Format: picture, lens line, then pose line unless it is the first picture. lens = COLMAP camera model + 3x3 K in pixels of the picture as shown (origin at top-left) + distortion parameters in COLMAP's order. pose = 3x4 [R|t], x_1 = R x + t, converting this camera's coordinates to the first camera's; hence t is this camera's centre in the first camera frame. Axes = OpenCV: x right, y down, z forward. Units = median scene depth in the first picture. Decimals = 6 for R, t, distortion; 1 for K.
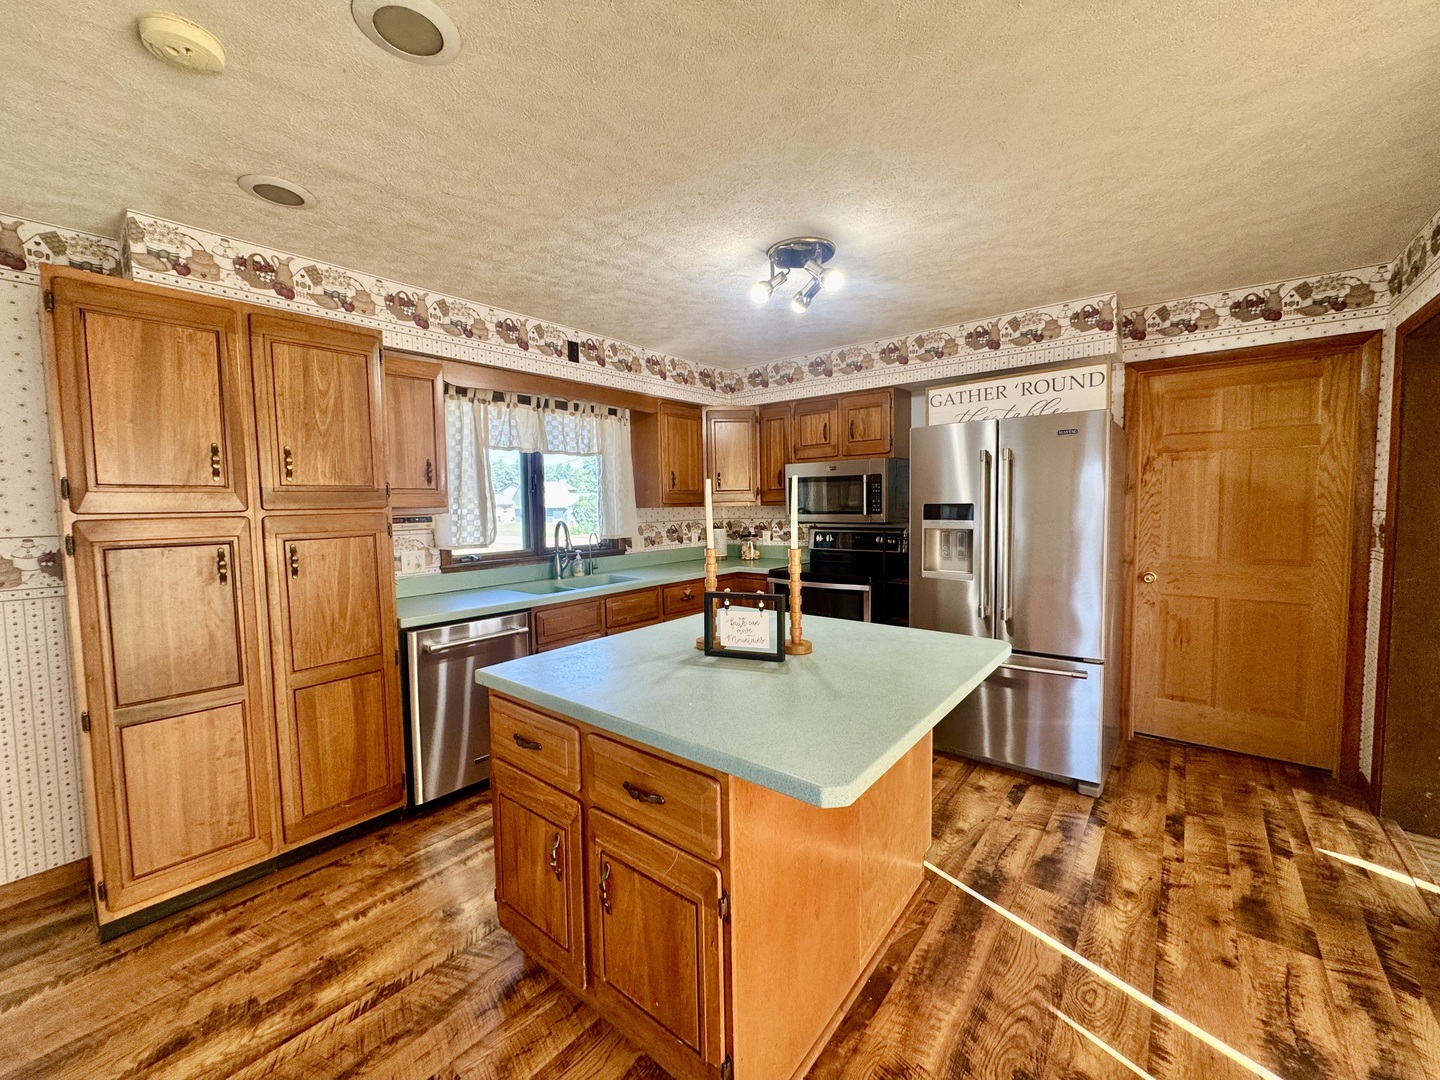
lens RADIAL K [[573.9, 0, 721.2], [0, 573.9, 536.8], [0, 0, 1]] dist [-0.001839, -0.000236]
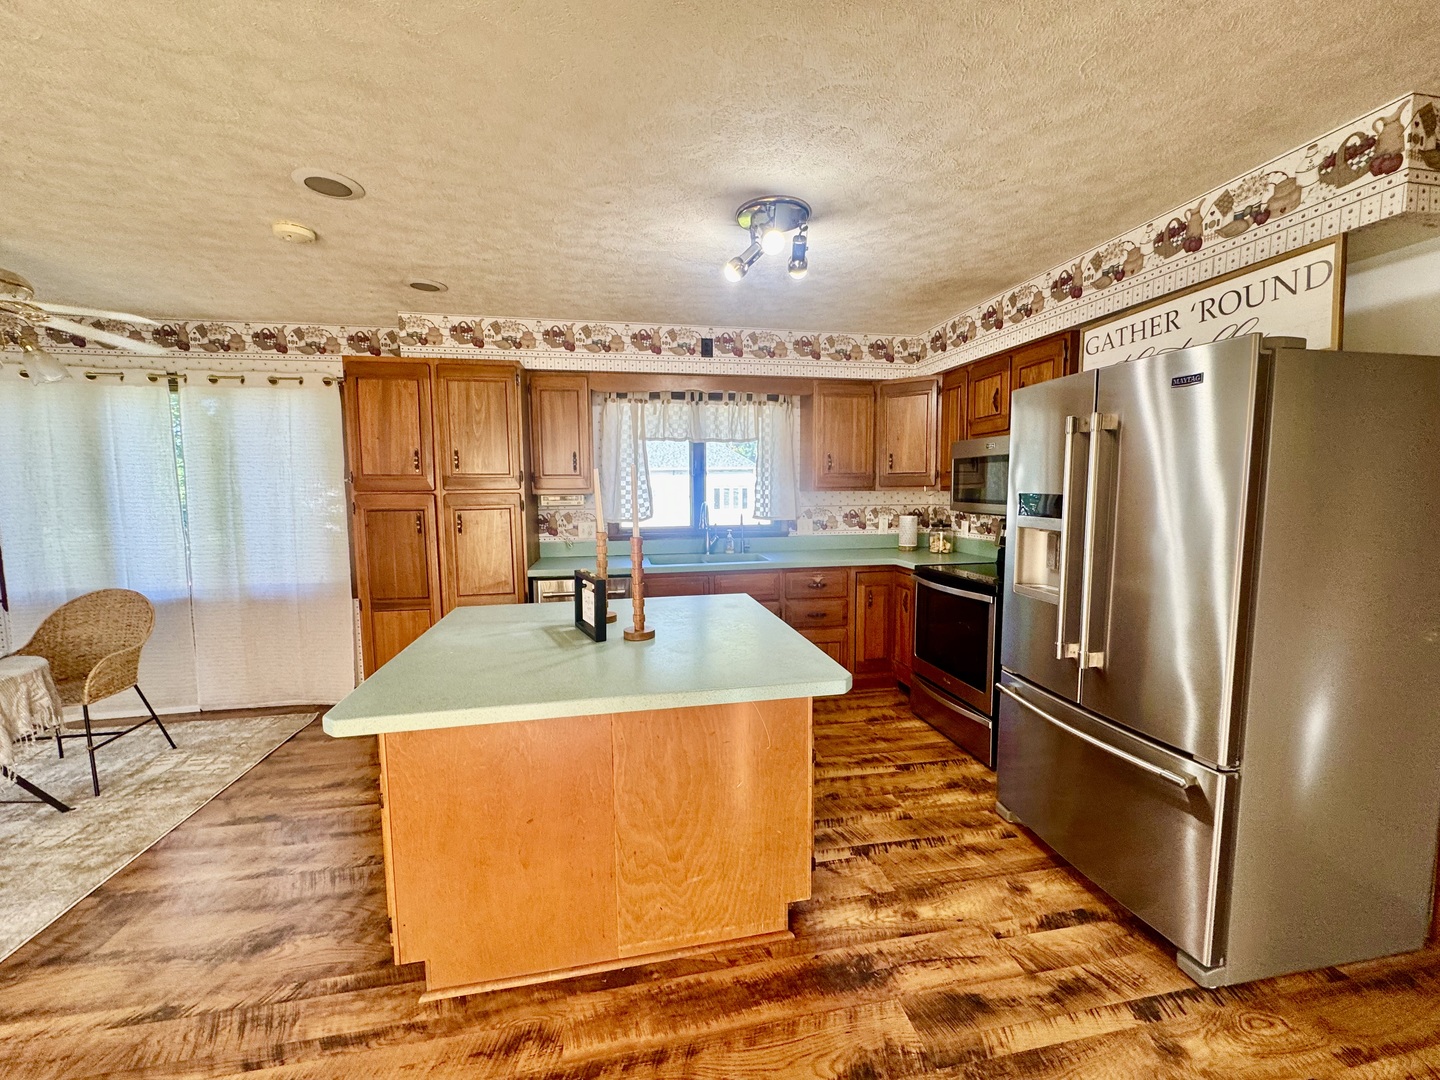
lens RADIAL K [[573.9, 0, 721.2], [0, 573.9, 536.8], [0, 0, 1]] dist [-0.001839, -0.000236]
pose [[0.767990, 0.068119, -0.636829, 0.531037], [-0.044721, 0.997604, 0.052778, -0.023763], [0.638899, -0.012054, 0.769196, 0.186788]]
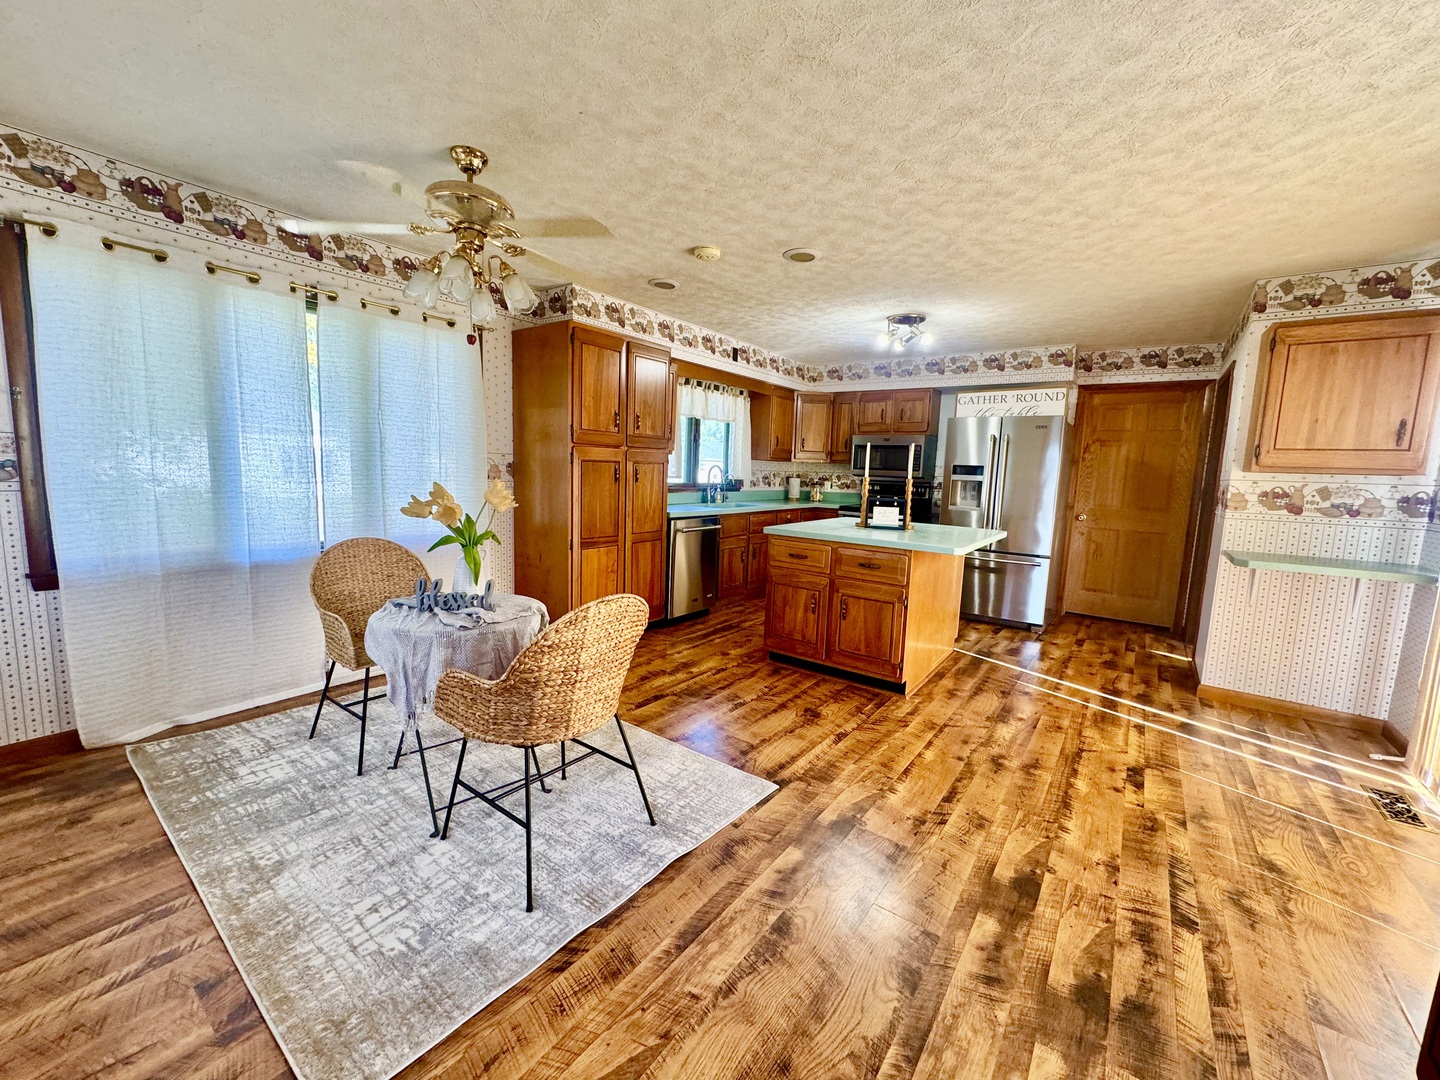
lens RADIAL K [[573.9, 0, 721.2], [0, 573.9, 536.8], [0, 0, 1]] dist [-0.001839, -0.000236]
pose [[0.997550, 0.046538, 0.052241, -0.386977], [-0.049653, 0.996962, 0.060008, 0.082742], [-0.049290, -0.062454, 0.996830, -0.621821]]
